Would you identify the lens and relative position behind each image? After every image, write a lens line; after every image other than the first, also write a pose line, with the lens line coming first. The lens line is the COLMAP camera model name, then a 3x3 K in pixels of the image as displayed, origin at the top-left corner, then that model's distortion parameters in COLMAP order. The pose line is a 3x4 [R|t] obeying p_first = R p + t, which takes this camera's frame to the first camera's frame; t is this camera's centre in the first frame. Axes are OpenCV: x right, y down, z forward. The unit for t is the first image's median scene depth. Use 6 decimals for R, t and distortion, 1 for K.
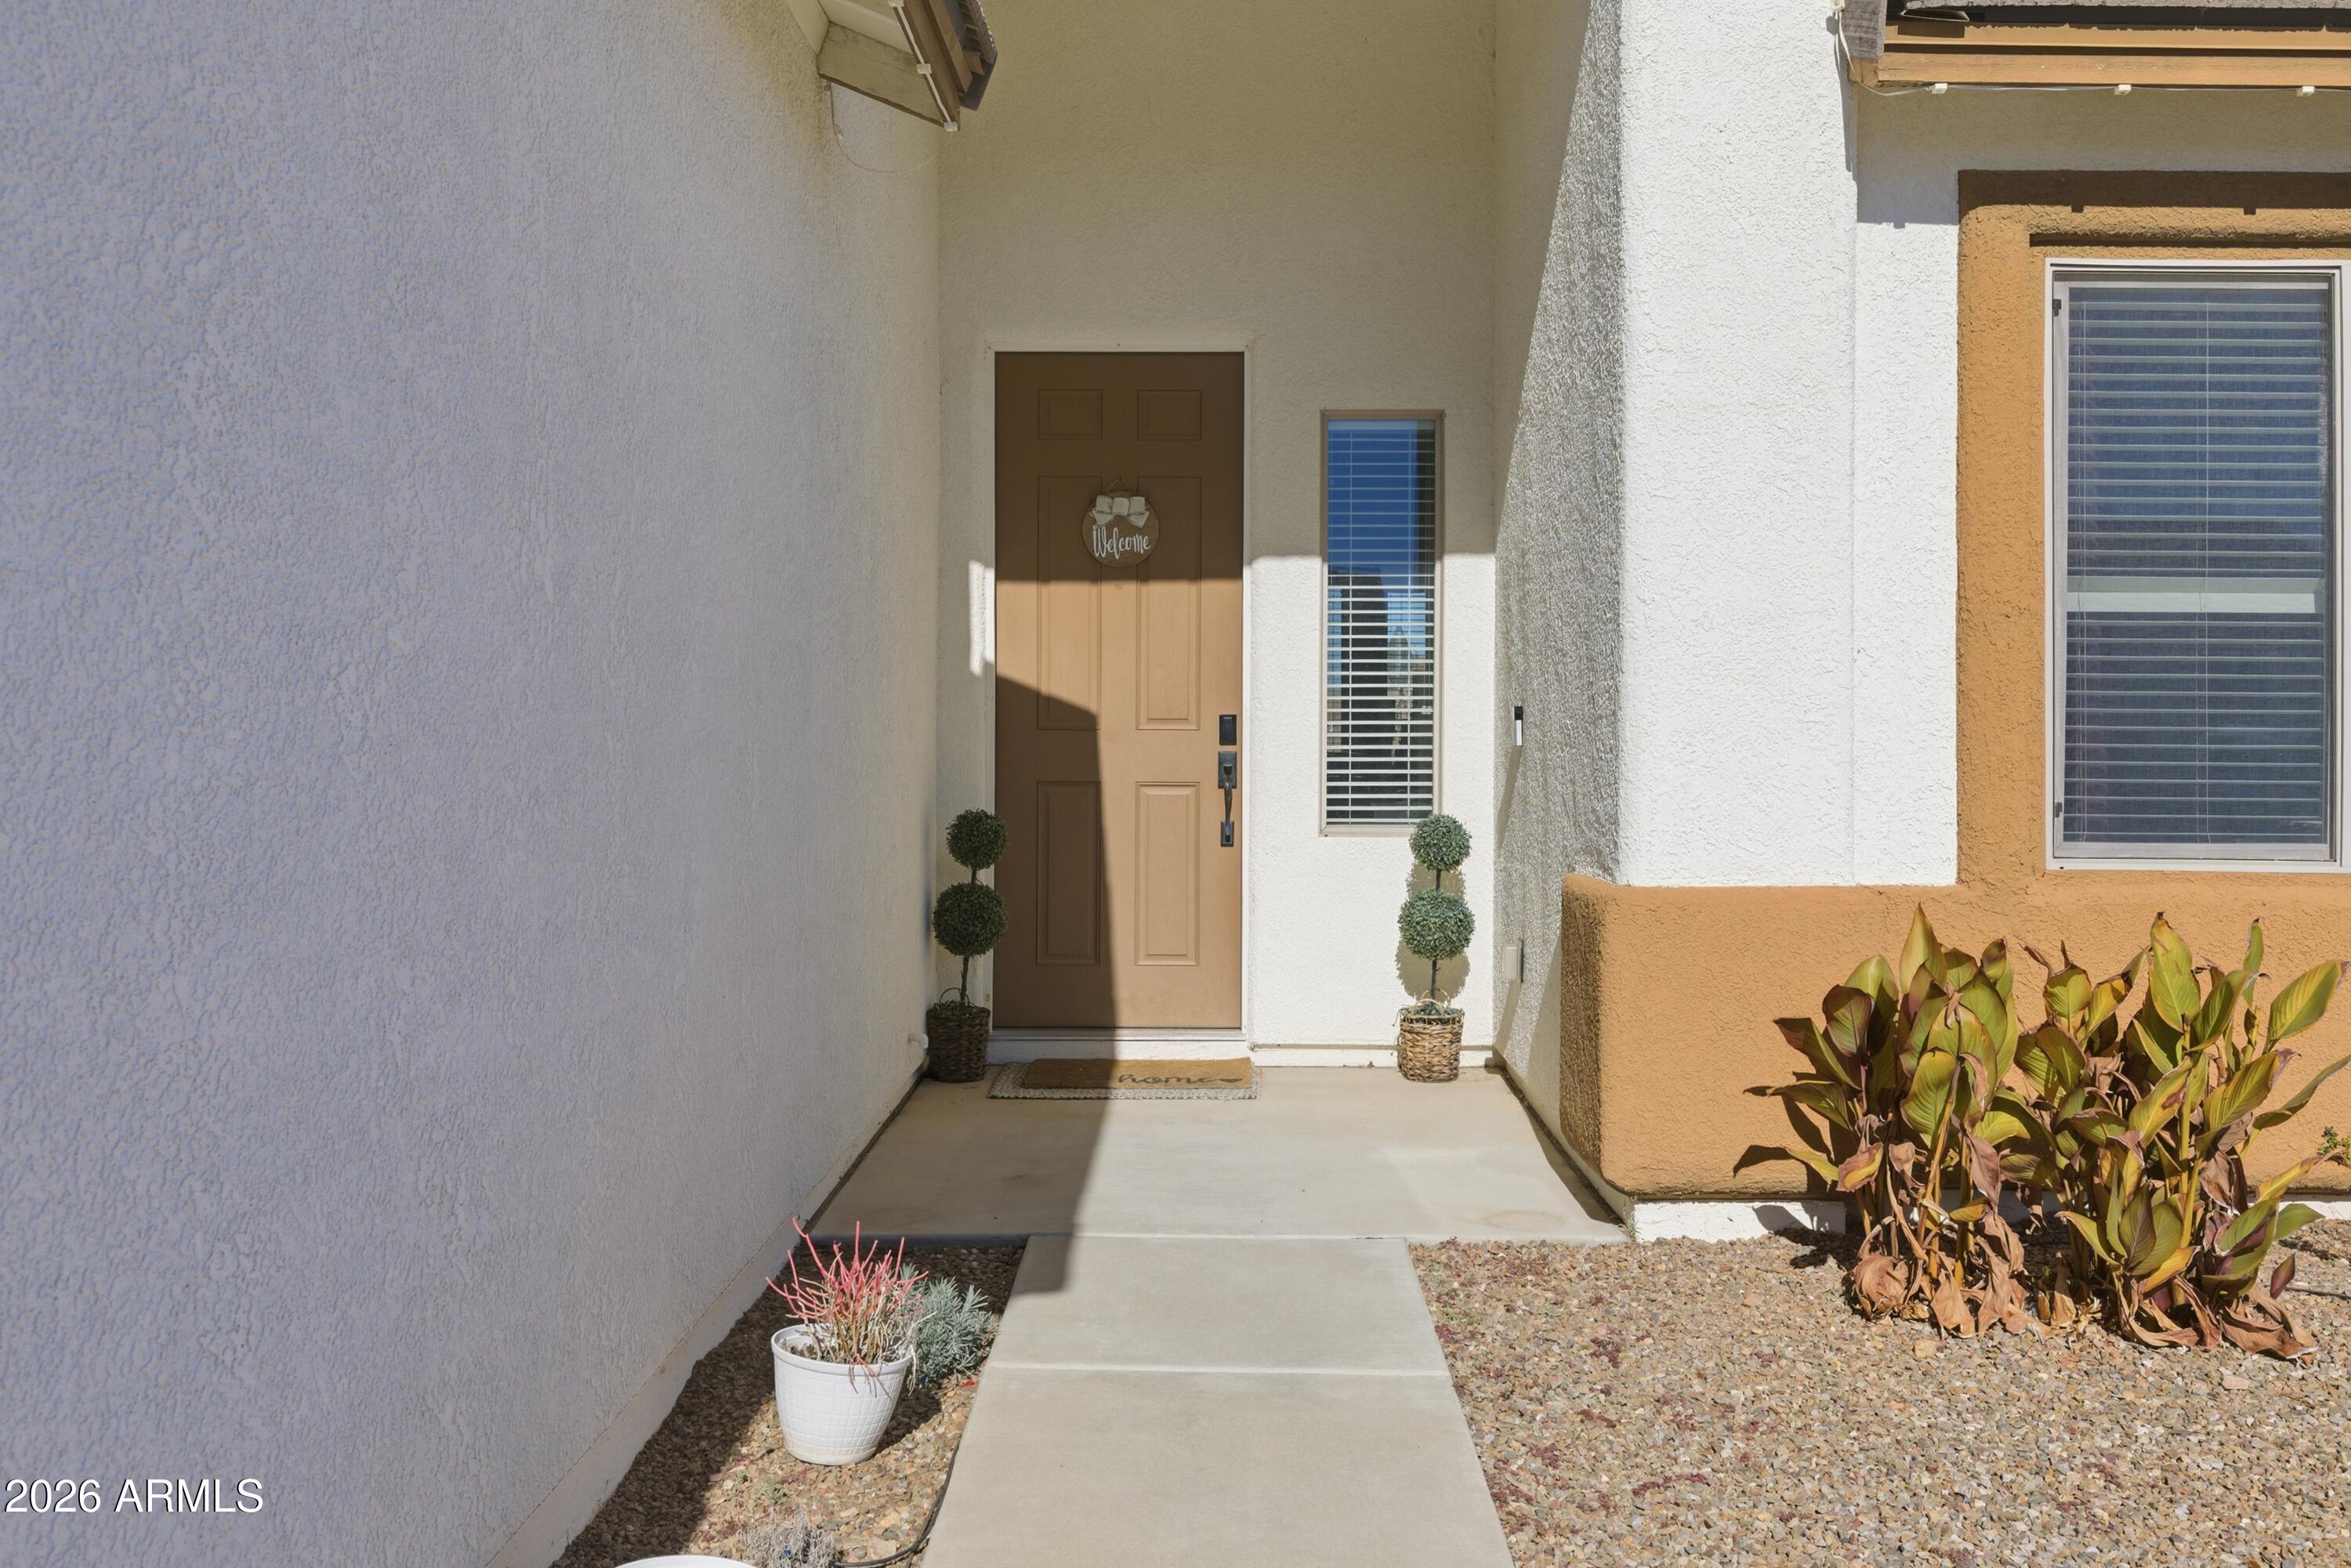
lens RADIAL K [[2036.3, 0, 1179.5], [0, 2036.3, 773.2], [0, 0, 1]] dist [0.000885, -0.001034]
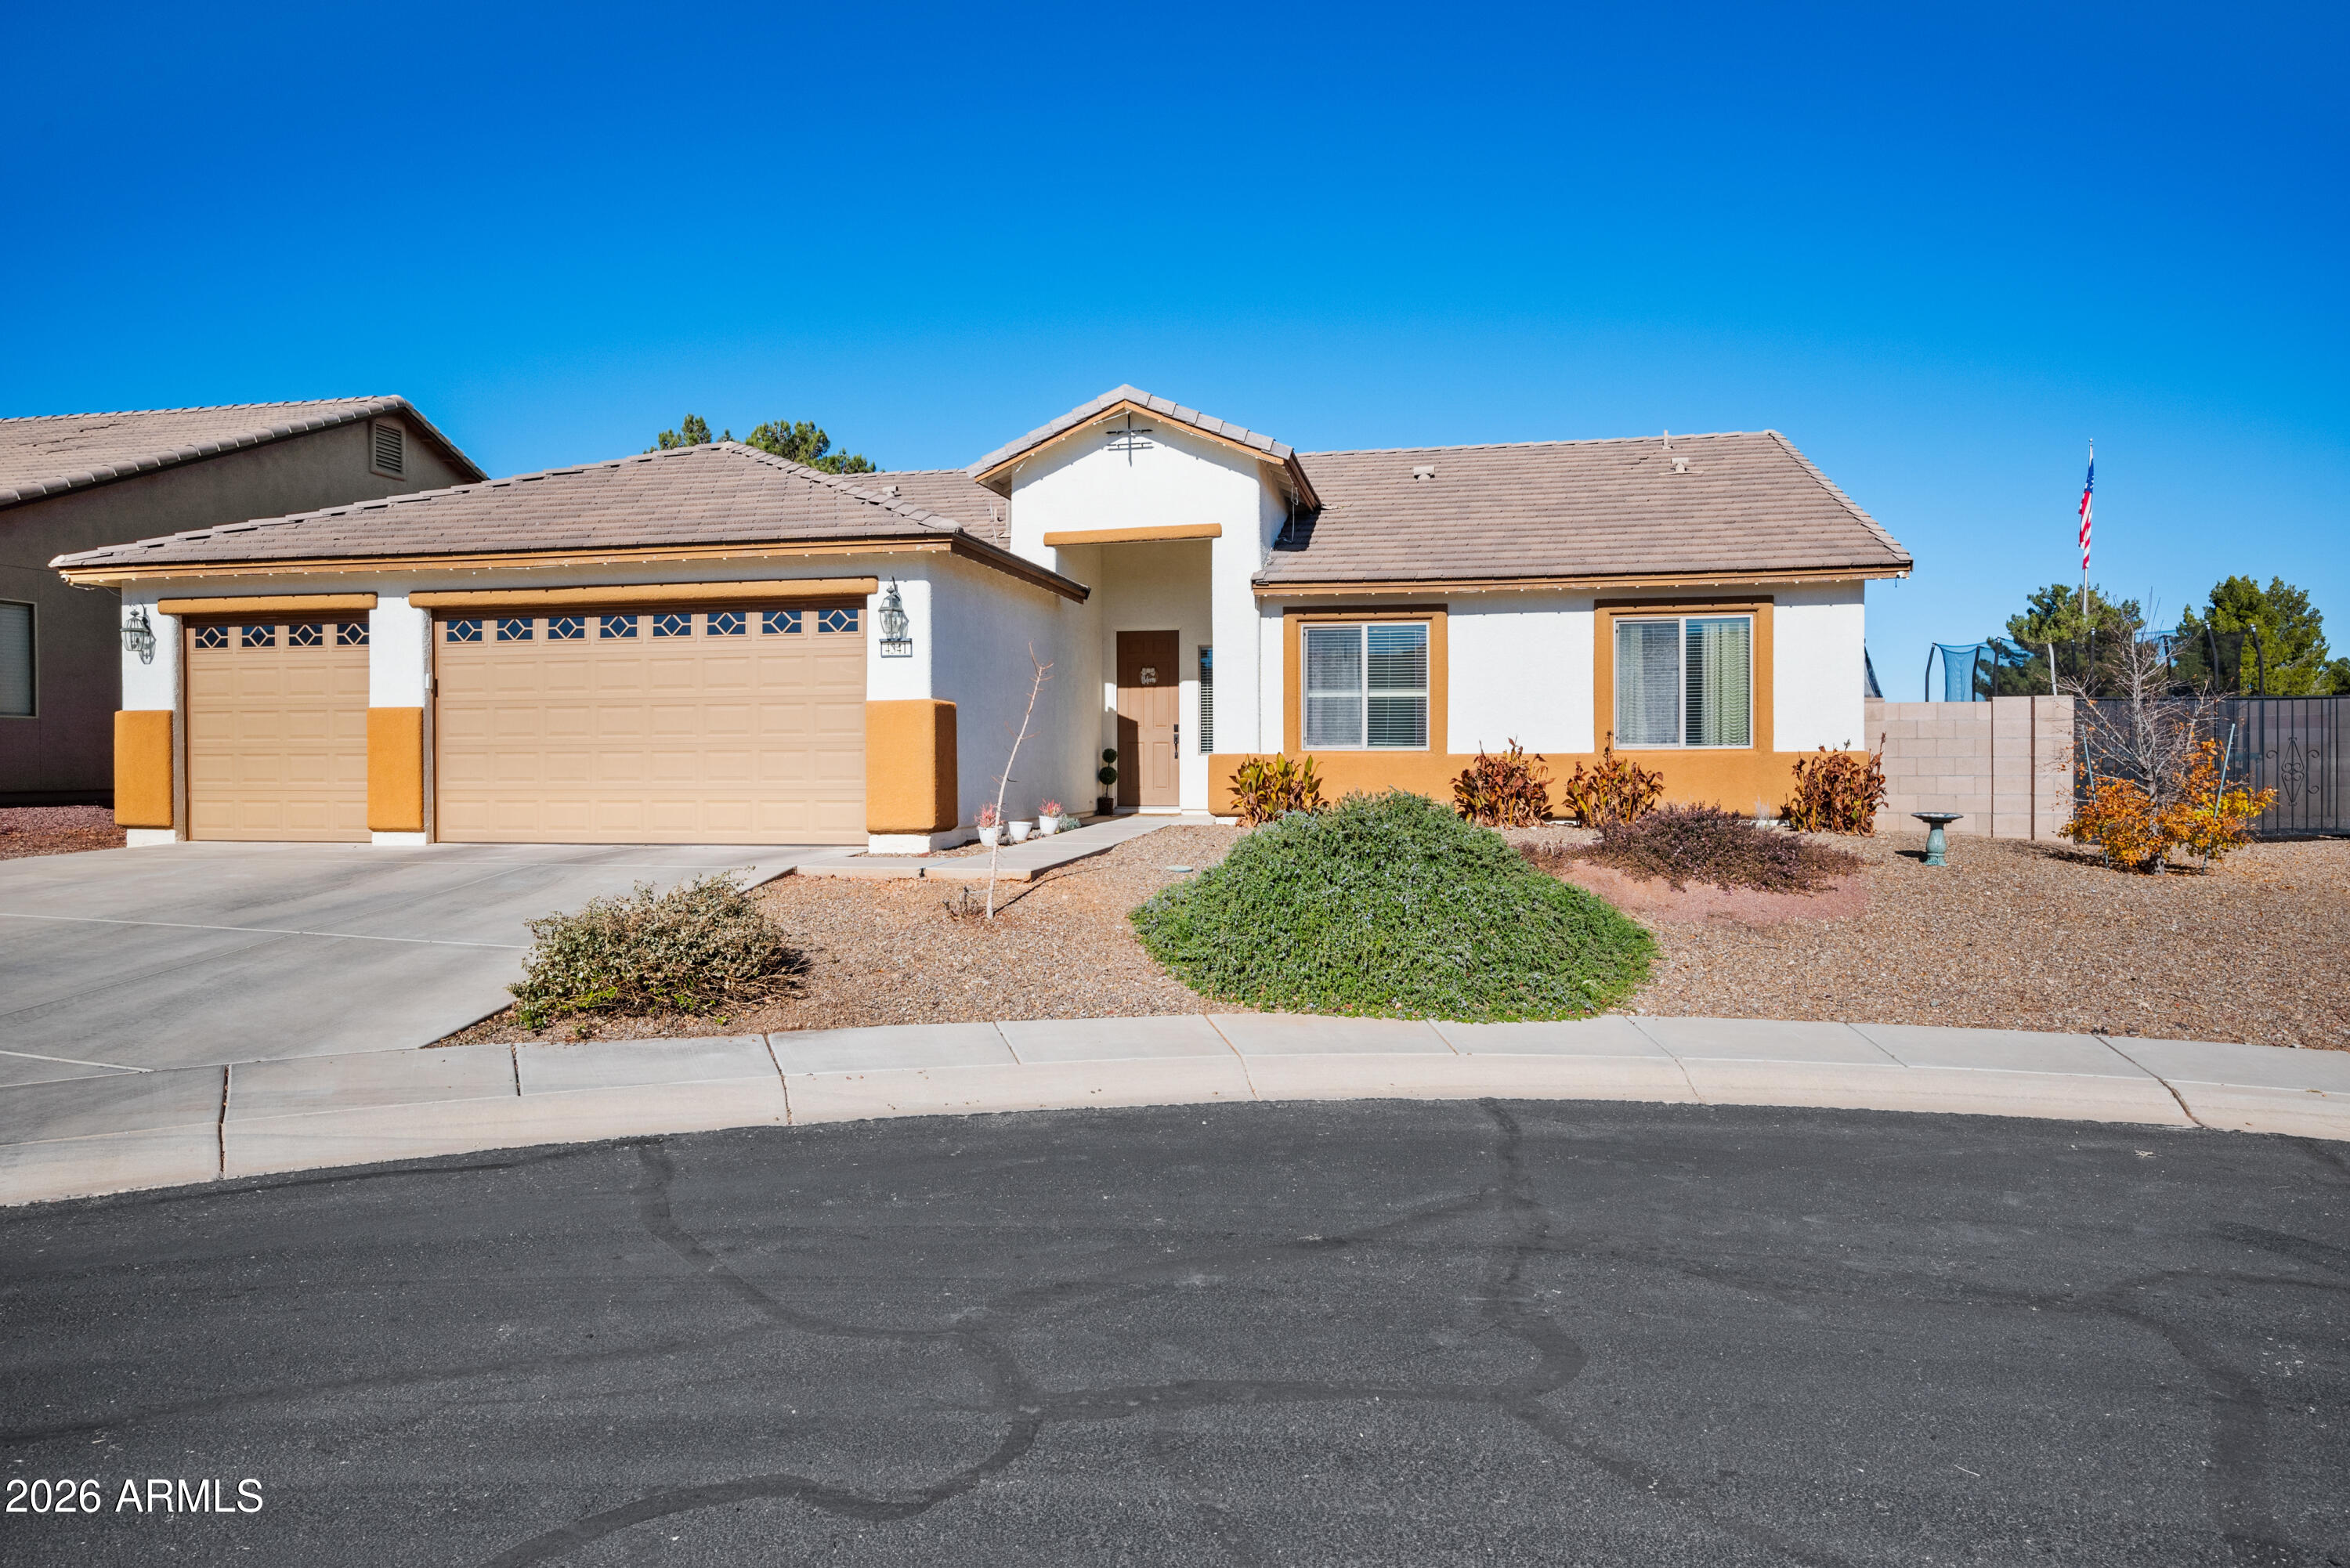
lens RADIAL K [[1427.6, 0, 1180.2], [0, 1427.6, 779.7], [0, 0, 1]] dist [0.003339, 0.000484]
pose [[0.983280, -0.000476, -0.182102, 0.529868], [-0.001680, 0.999930, -0.011685, 0.109838], [0.182095, 0.011796, 0.983210, -1.671772]]
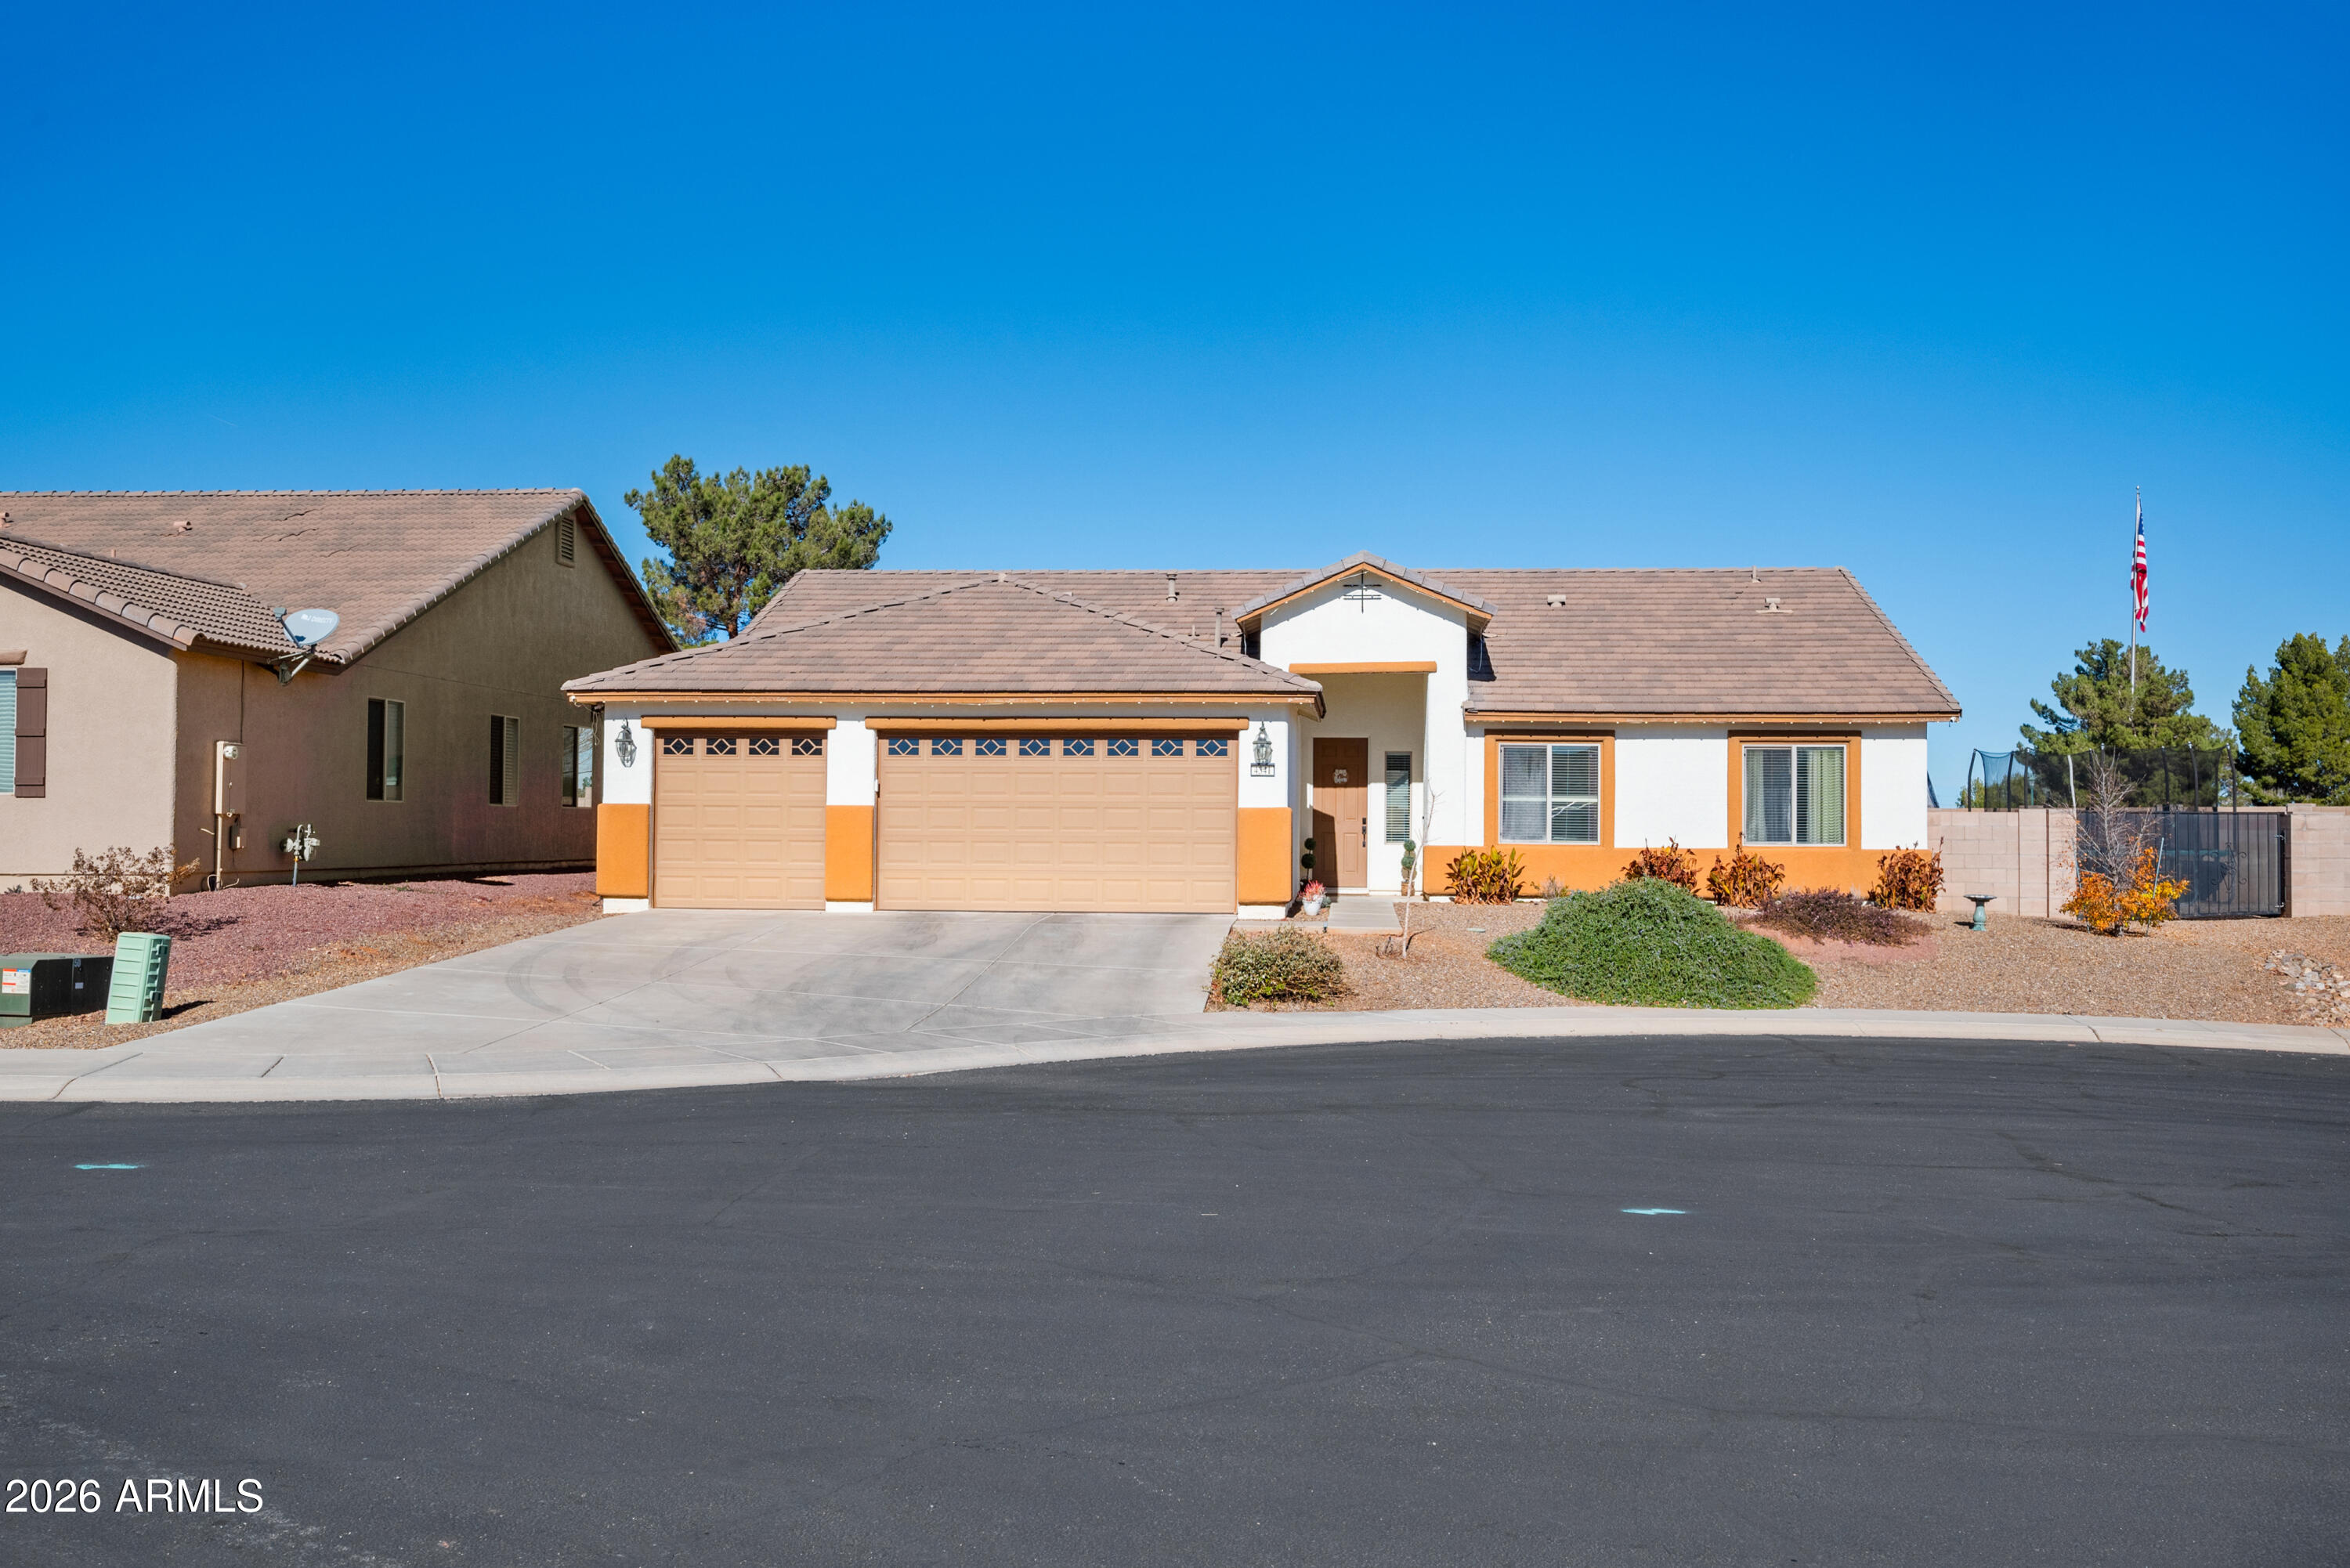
lens RADIAL K [[2035.4, 0, 1169.5], [0, 2035.4, 792.4], [0, 0, 1]] dist [0.000885, -0.001034]
pose [[0.997374, 0.007095, -0.072074, -0.083245], [-0.010240, 0.999007, -0.043369, 0.117931], [0.071694, 0.043993, 0.996456, -3.587294]]
